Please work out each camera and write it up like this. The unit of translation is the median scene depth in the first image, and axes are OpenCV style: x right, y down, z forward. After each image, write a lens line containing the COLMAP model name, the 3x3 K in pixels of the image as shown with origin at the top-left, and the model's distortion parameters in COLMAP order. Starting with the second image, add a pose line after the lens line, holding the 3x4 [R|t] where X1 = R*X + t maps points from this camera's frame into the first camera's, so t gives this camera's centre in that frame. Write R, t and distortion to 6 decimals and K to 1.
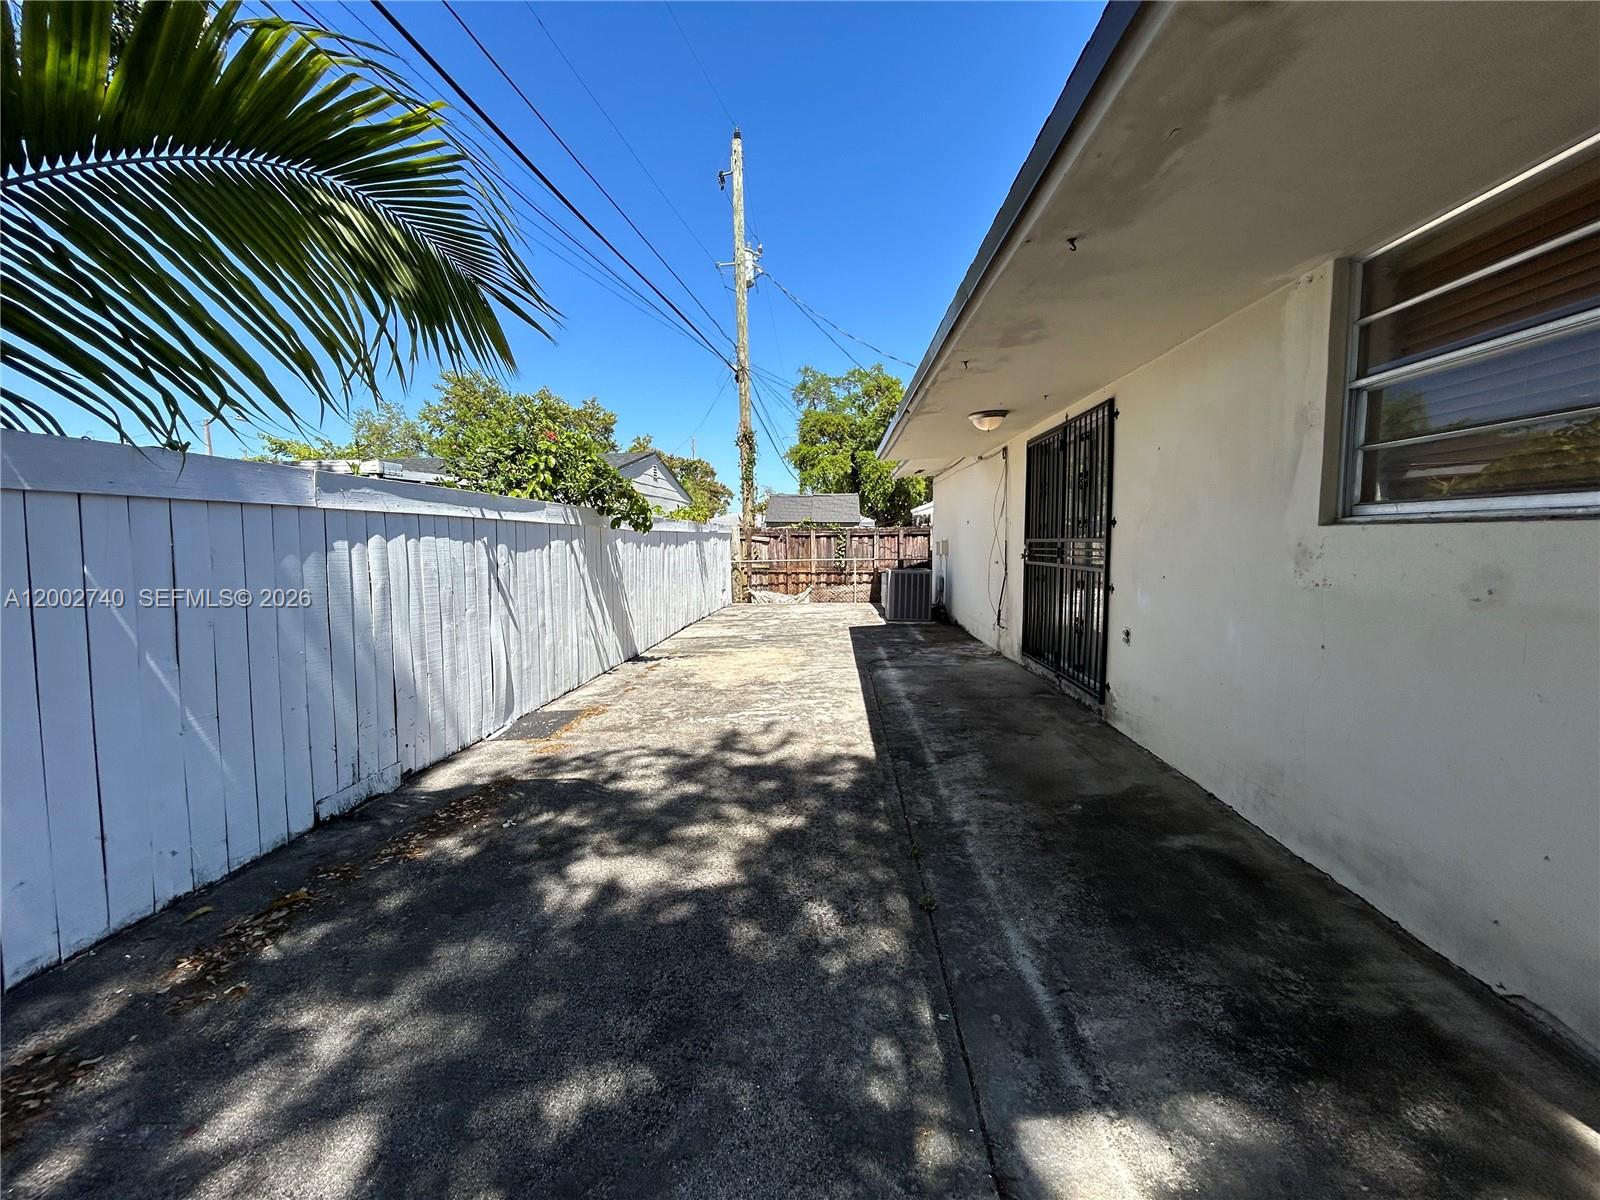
lens RADIAL K [[649.9, 0, 800.5], [0, 649.9, 591.9], [0, 0, 1]] dist [-0.001766, 0.002848]
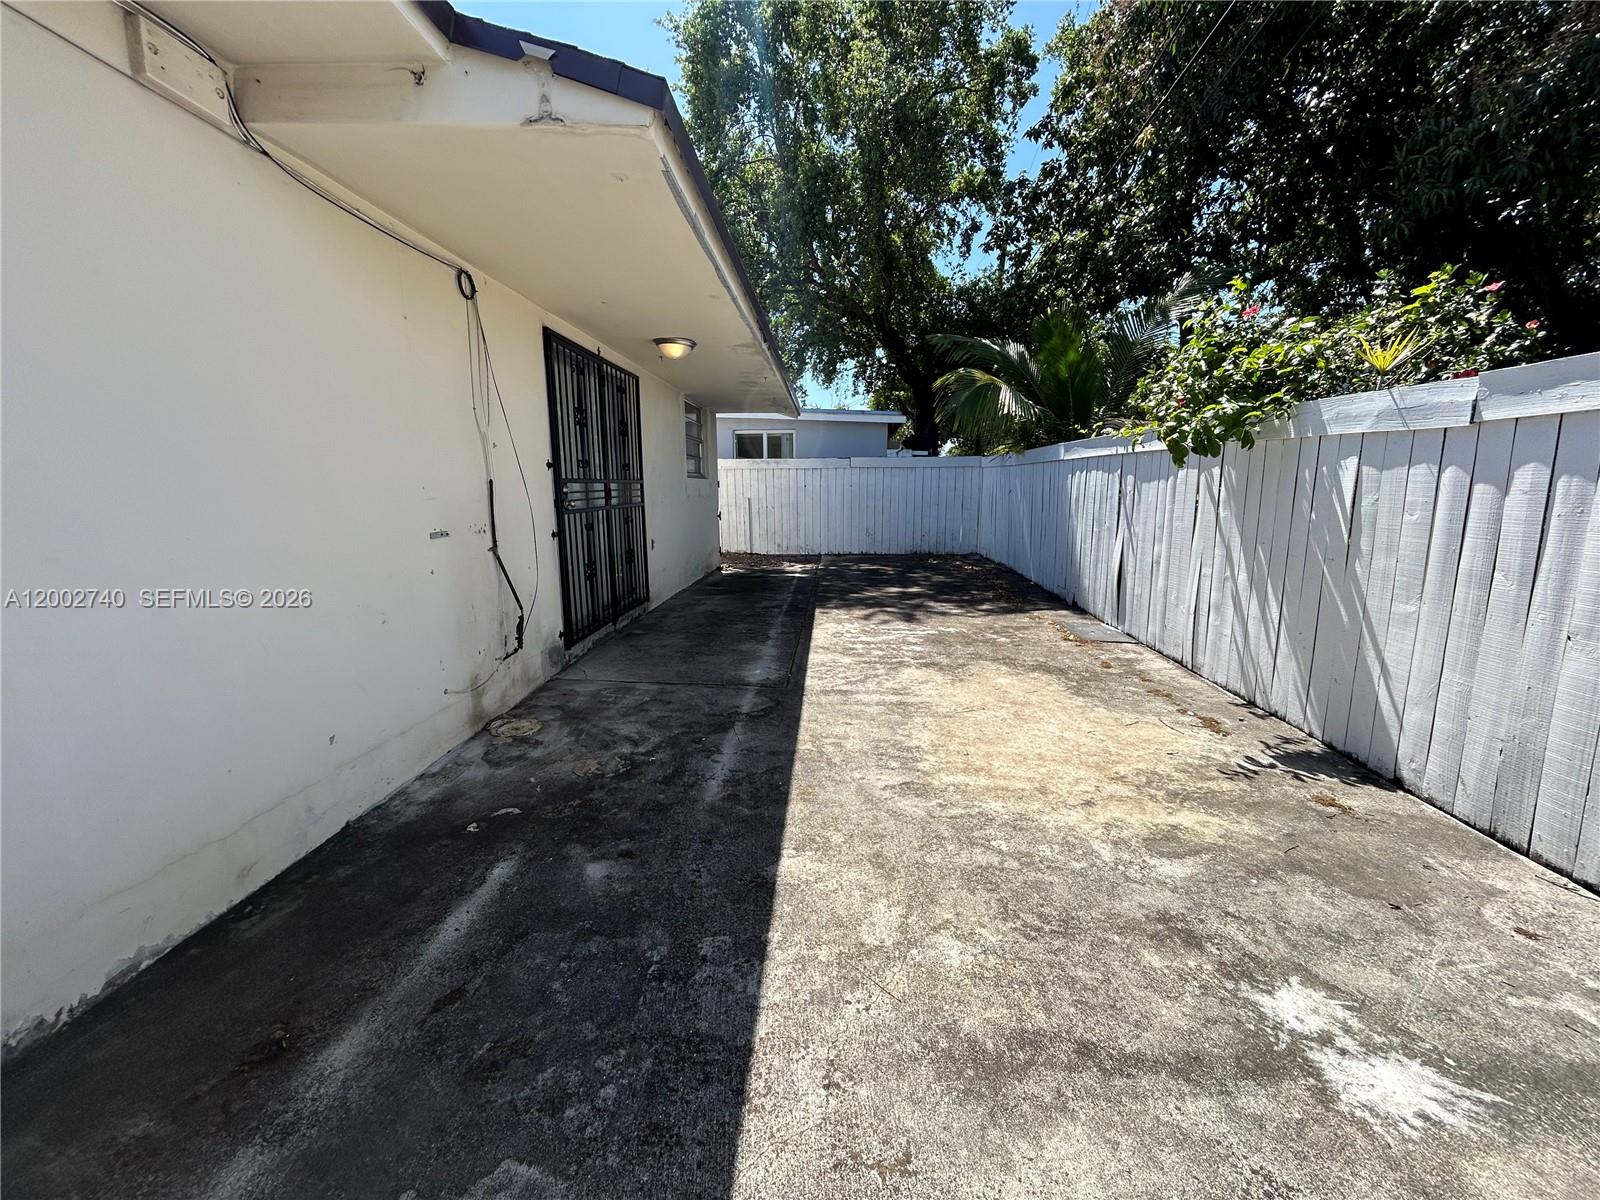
lens RADIAL K [[649.9, 0, 799.0], [0, 649.9, 592.7], [0, 0, 1]] dist [-0.001766, 0.002848]
pose [[-0.999831, 0.017898, 0.004267, 0.109474], [0.018399, 0.970819, 0.239105, -0.138315], [0.000137, 0.239143, -0.970984, 1.909960]]
